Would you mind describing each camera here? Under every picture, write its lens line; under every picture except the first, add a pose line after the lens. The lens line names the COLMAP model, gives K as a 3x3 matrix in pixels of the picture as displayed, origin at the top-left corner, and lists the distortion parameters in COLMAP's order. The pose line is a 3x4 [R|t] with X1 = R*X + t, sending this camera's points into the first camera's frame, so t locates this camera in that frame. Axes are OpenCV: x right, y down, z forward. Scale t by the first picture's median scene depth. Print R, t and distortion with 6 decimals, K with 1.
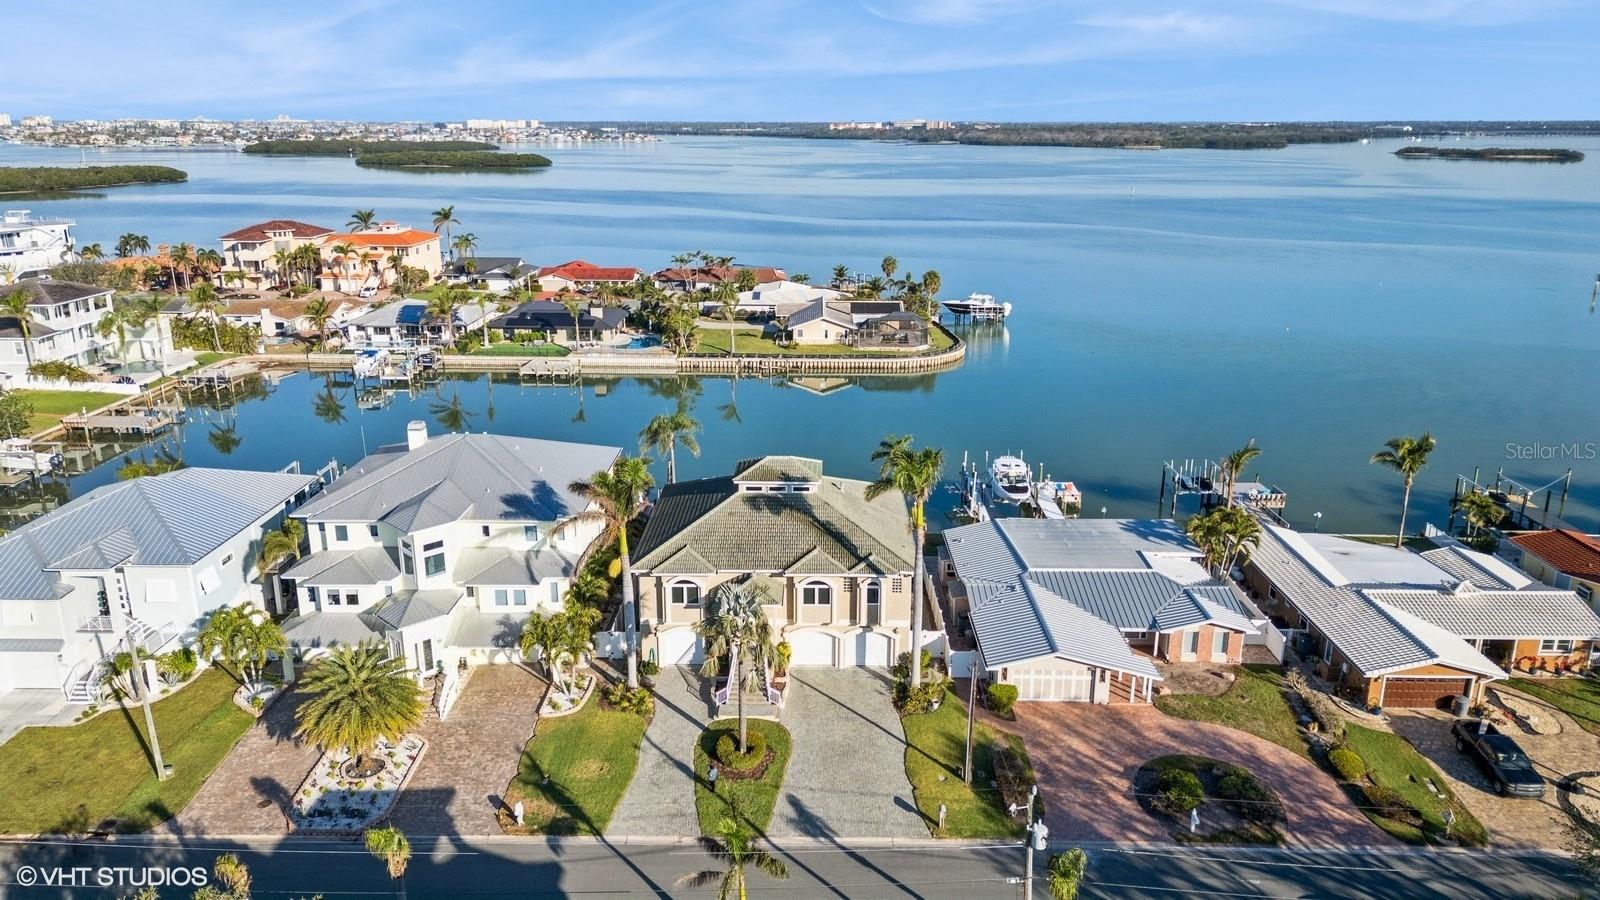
lens RADIAL K [[1106.7, 0, 800.0], [0, 1106.7, 450.0], [0, 0, 1]] dist [0.071361, -0.080159]
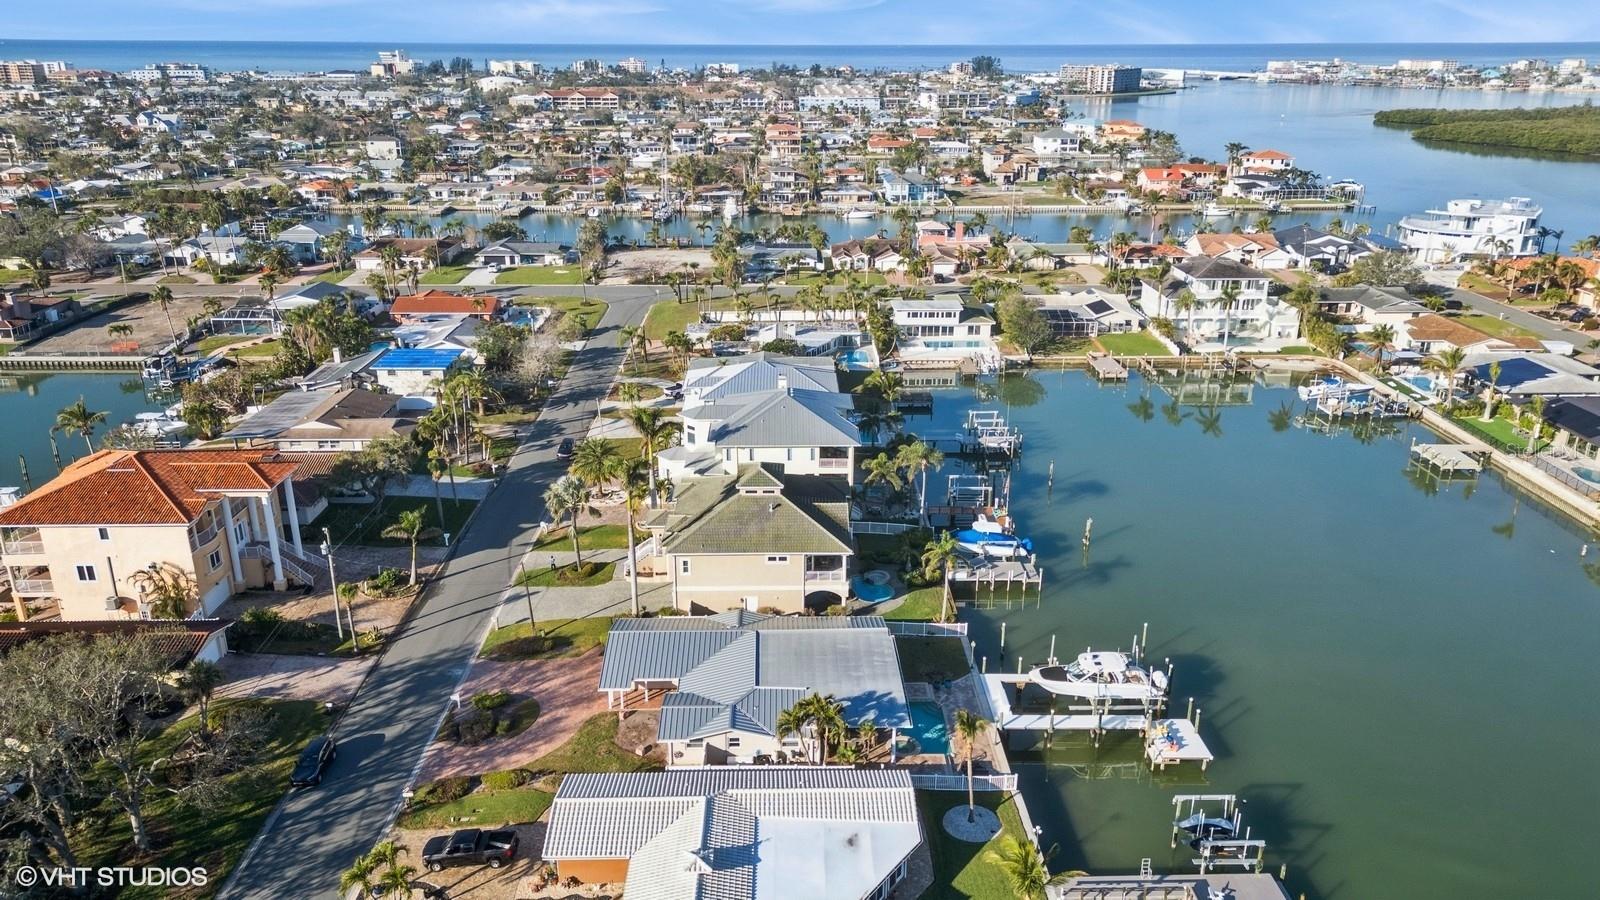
lens RADIAL K [[1106.7, 0, 800.0], [0, 1106.7, 450.0], [0, 0, 1]] dist [0.071361, -0.080159]
pose [[0.027570, 0.338878, -0.940426, 0.548271], [-0.281325, 0.905389, 0.318005, -0.200703], [0.959216, 0.255798, 0.120297, 0.375477]]
